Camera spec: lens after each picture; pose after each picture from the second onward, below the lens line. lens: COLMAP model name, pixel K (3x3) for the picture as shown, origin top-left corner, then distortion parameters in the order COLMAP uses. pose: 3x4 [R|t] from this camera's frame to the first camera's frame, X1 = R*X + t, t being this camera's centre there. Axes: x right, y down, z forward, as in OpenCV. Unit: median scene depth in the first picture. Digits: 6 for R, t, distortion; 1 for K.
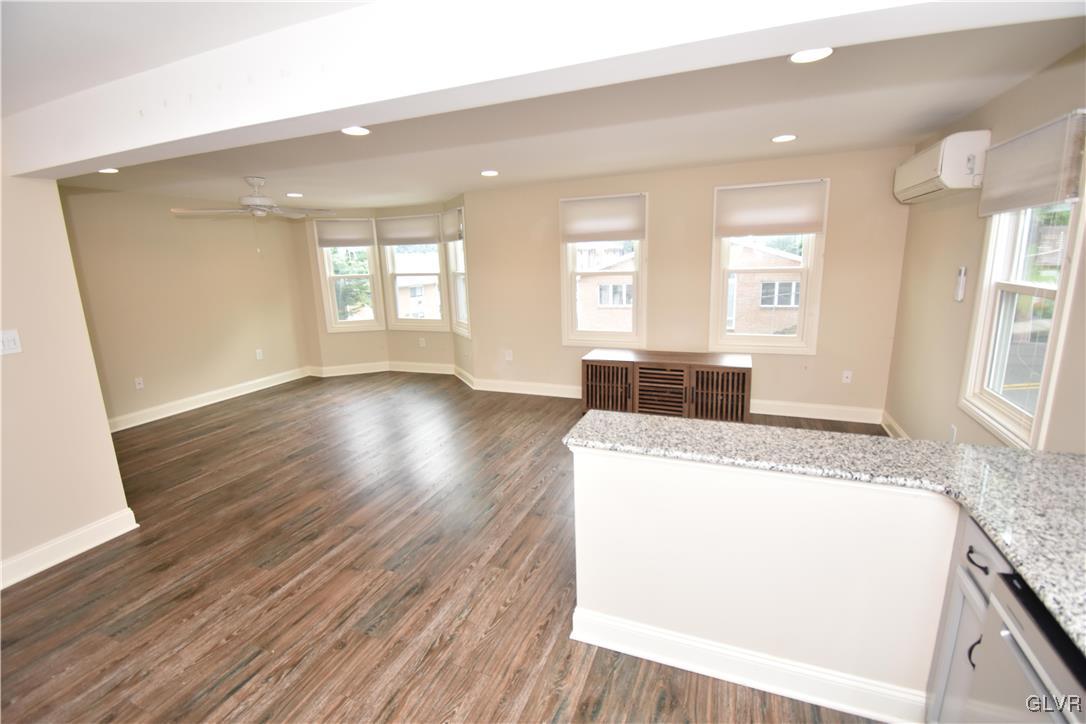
lens RADIAL K [[476.4, 0, 545.1], [0, 476.4, 357.6], [0, 0, 1]] dist [0.020270, -0.027713]
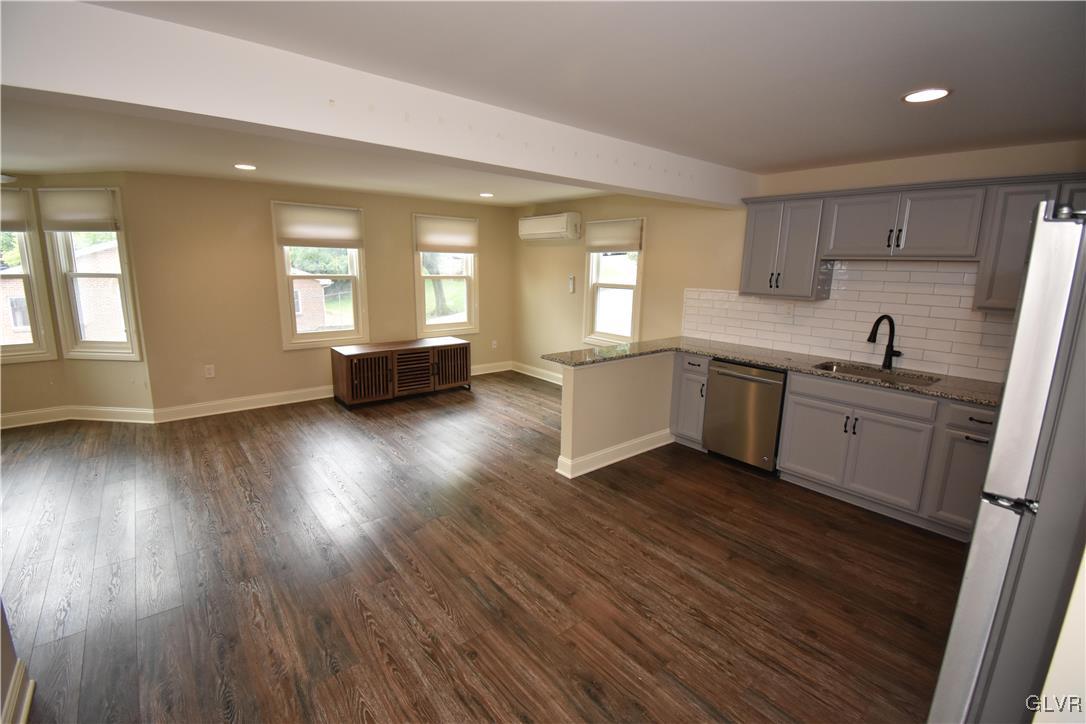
lens RADIAL K [[476.4, 0, 545.1], [0, 476.4, 357.6], [0, 0, 1]] dist [0.020270, -0.027713]
pose [[0.475677, -0.129290, 0.870066, -1.269902], [0.147656, 0.986840, 0.065917, 0.007465], [-0.867138, 0.097115, 0.488507, 0.145560]]
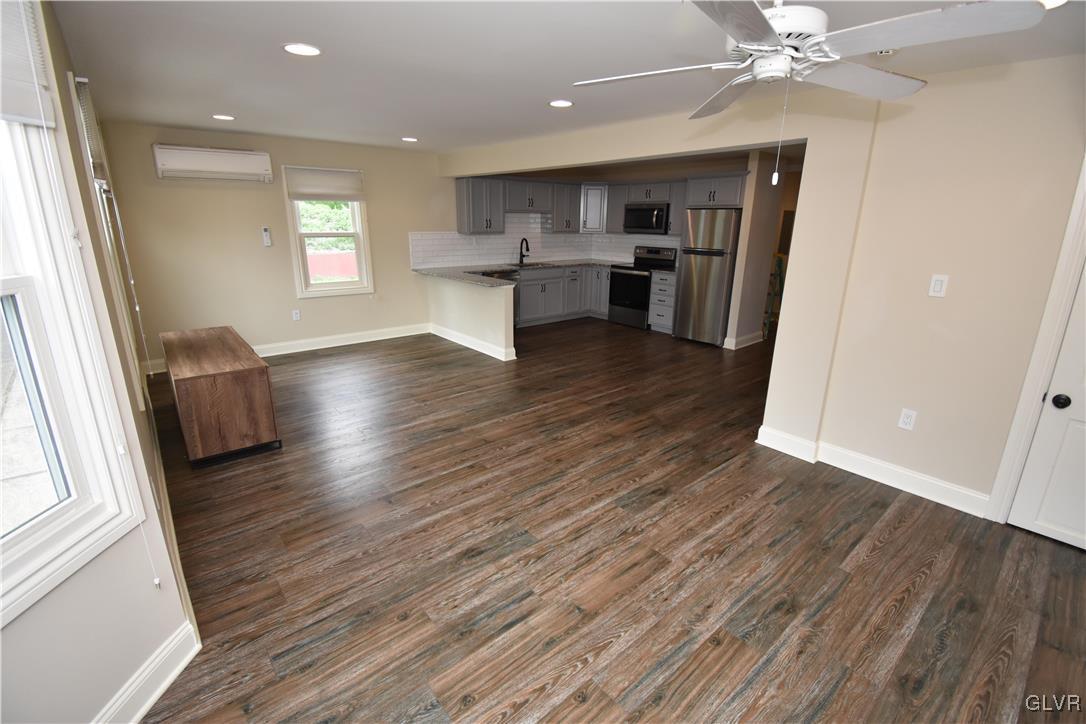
lens RADIAL K [[476.4, 0, 545.1], [0, 476.4, 357.6], [0, 0, 1]] dist [0.020270, -0.027713]
pose [[-0.884149, -0.114053, 0.453070, -1.151049], [0.108622, 0.892992, 0.436767, -0.519496], [-0.454403, 0.435381, -0.777150, 2.628796]]
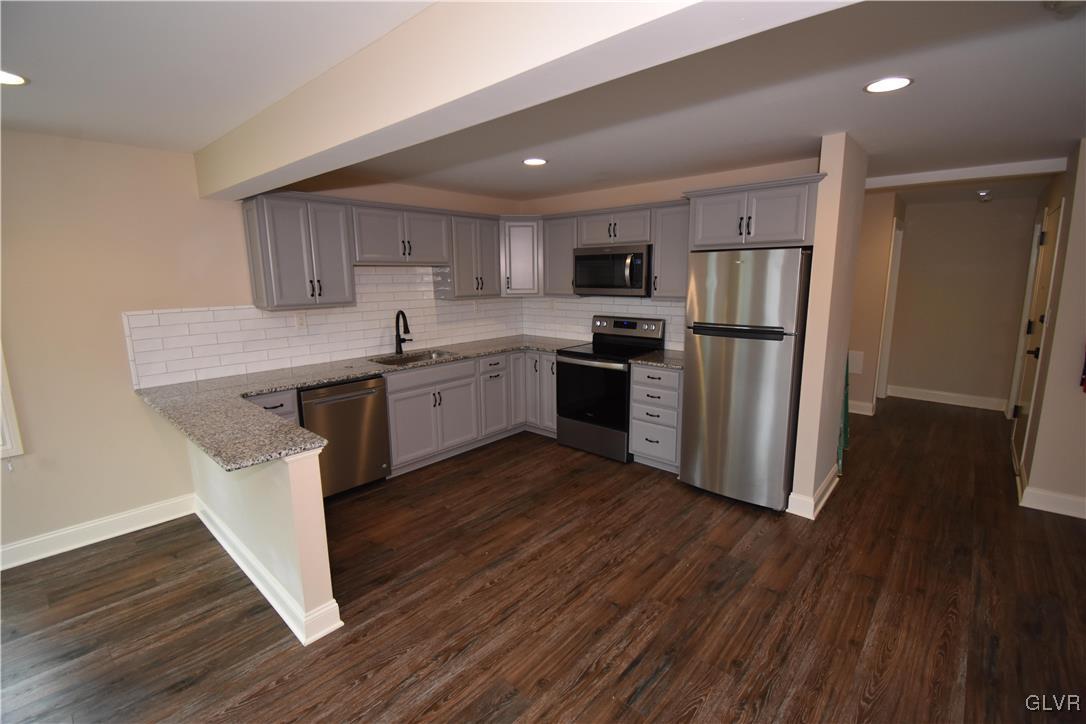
lens RADIAL K [[476.4, 0, 545.1], [0, 476.4, 357.6], [0, 0, 1]] dist [0.020270, -0.027713]
pose [[-0.938793, -0.019428, 0.343933, -0.633010], [0.108681, 0.930714, 0.349228, -0.263685], [-0.326888, 0.365231, -0.871637, 1.350924]]
